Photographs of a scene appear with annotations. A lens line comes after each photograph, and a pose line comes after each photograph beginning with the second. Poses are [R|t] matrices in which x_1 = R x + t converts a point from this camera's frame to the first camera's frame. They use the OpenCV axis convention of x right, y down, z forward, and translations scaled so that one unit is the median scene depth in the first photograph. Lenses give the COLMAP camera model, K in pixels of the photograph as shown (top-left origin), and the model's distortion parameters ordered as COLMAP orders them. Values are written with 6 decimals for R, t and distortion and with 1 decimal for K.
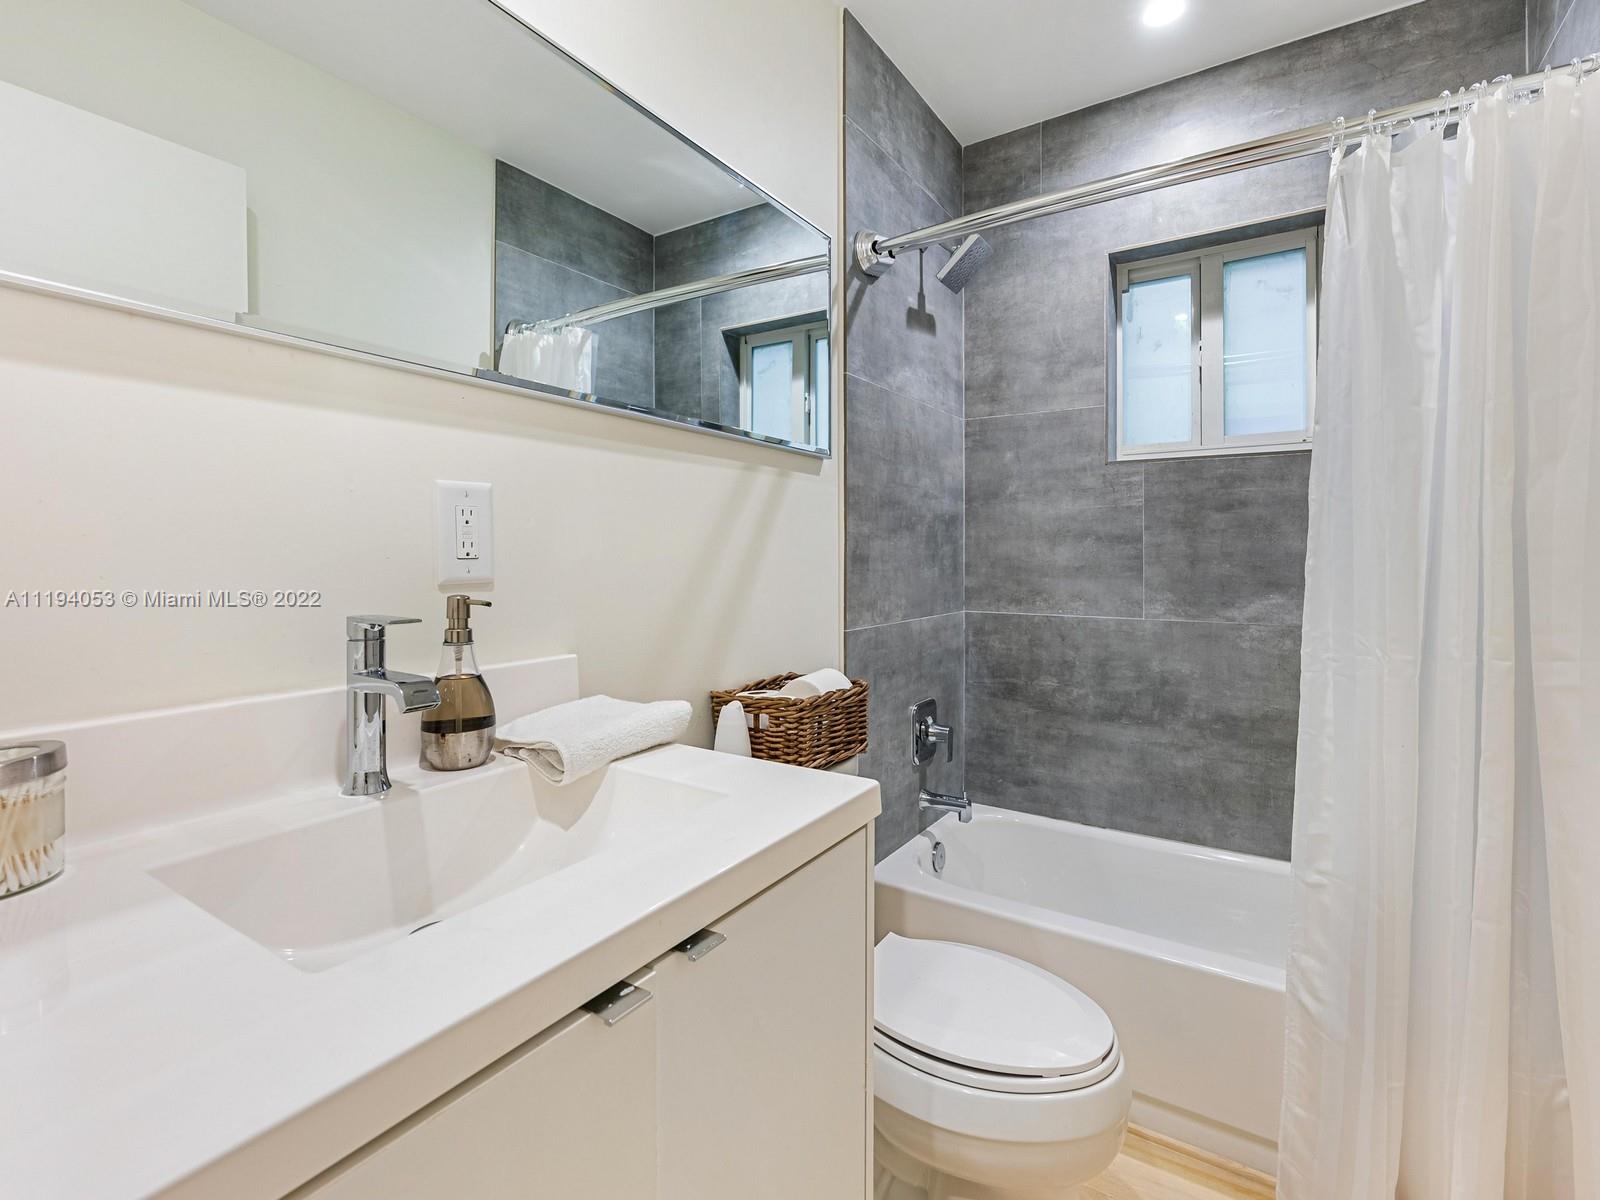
lens RADIAL K [[744.9, 0, 801.1], [0, 744.9, 583.2], [0, 0, 1]] dist [-0.008752, 0.000938]
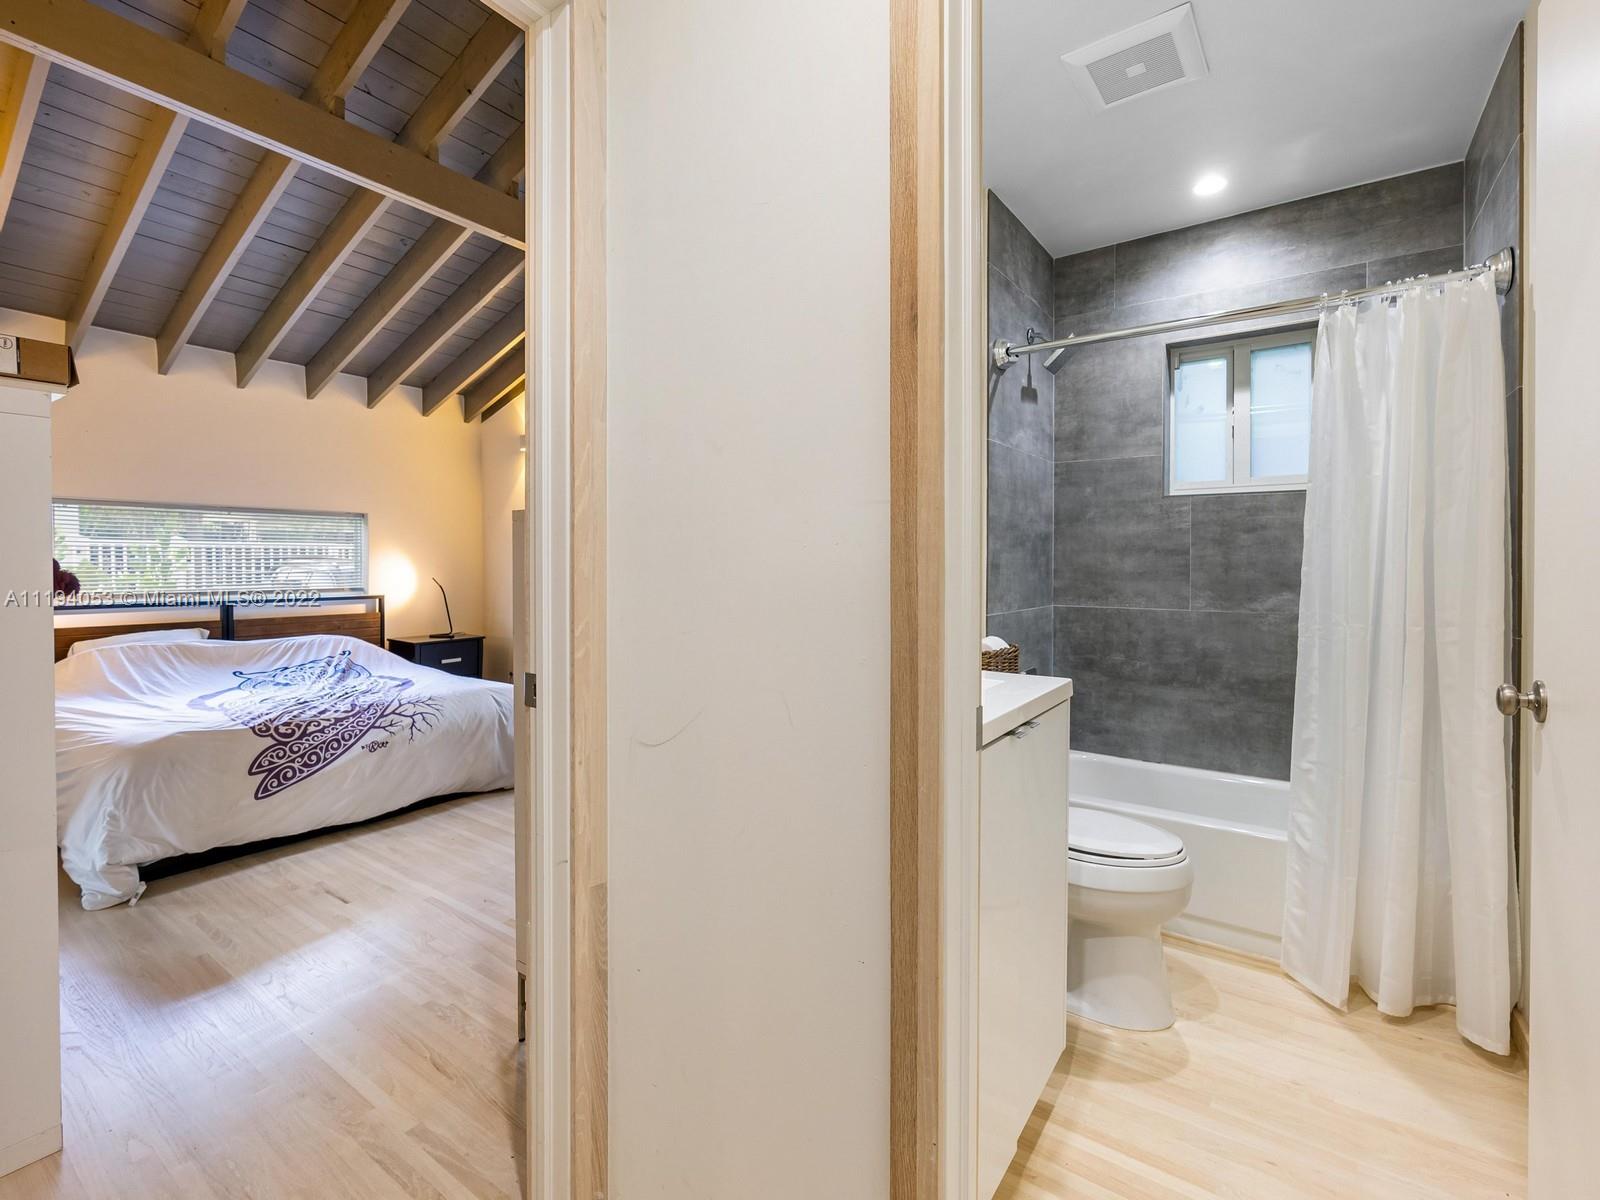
lens RADIAL K [[744.9, 0, 798.8], [0, 744.9, 595.6], [0, 0, 1]] dist [-0.008752, 0.000938]
pose [[0.999621, 0.002969, -0.027382, -0.233680], [-0.002789, 0.999974, 0.006624, 0.014149], [0.027401, -0.006545, 0.999603, -0.408867]]
